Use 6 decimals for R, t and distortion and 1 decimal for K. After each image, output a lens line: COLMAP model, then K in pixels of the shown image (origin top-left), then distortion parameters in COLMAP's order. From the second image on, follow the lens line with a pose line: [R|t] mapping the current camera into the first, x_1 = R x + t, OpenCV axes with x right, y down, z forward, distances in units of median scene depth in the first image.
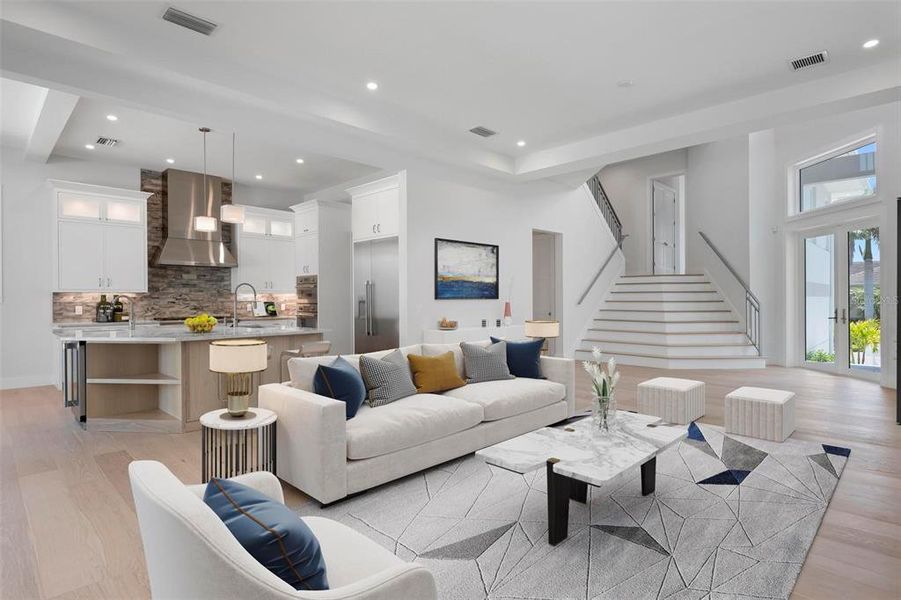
lens RADIAL K [[472.1, 0, 450.2], [0, 472.1, 297.2], [0, 0, 1]] dist [0.000962, 0.002340]
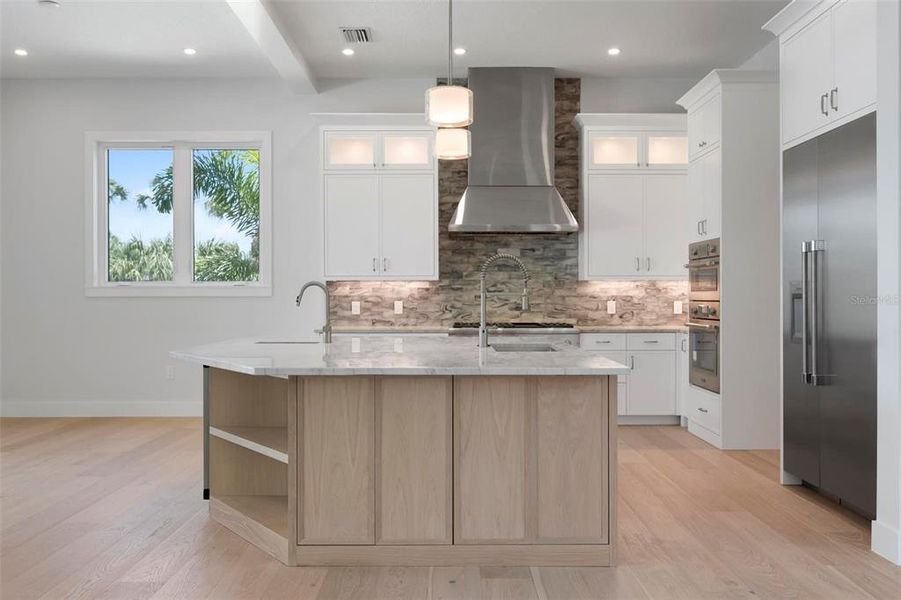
lens RADIAL K [[762.9, 0, 449.5], [0, 762.9, 293.0], [0, 0, 1]] dist [0.013343, -0.006093]
pose [[0.709188, -0.000239, -0.705019, 0.052940], [-0.000308, 1.000000, -0.000649, 0.006777], [0.705019, 0.000678, 0.709188, 0.303278]]
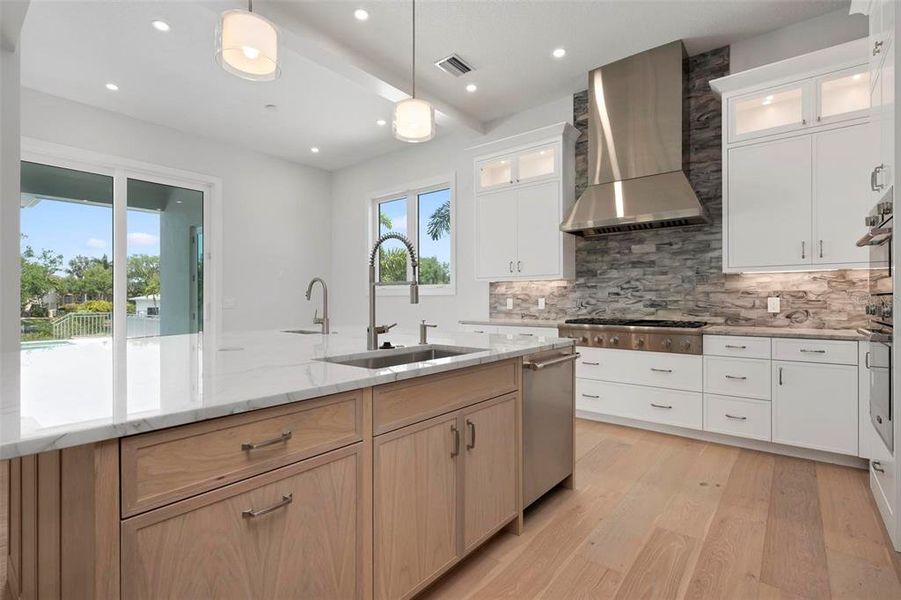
lens RADIAL K [[425.7, 0, 454.2], [0, 425.7, 297.5], [0, 0, 1]] dist [0.003639, 0.000721]
pose [[0.106044, -0.001548, -0.994360, -0.071049], [0.003196, 0.999994, -0.001215, 0.015771], [0.994356, -0.003049, 0.106048, 0.749067]]
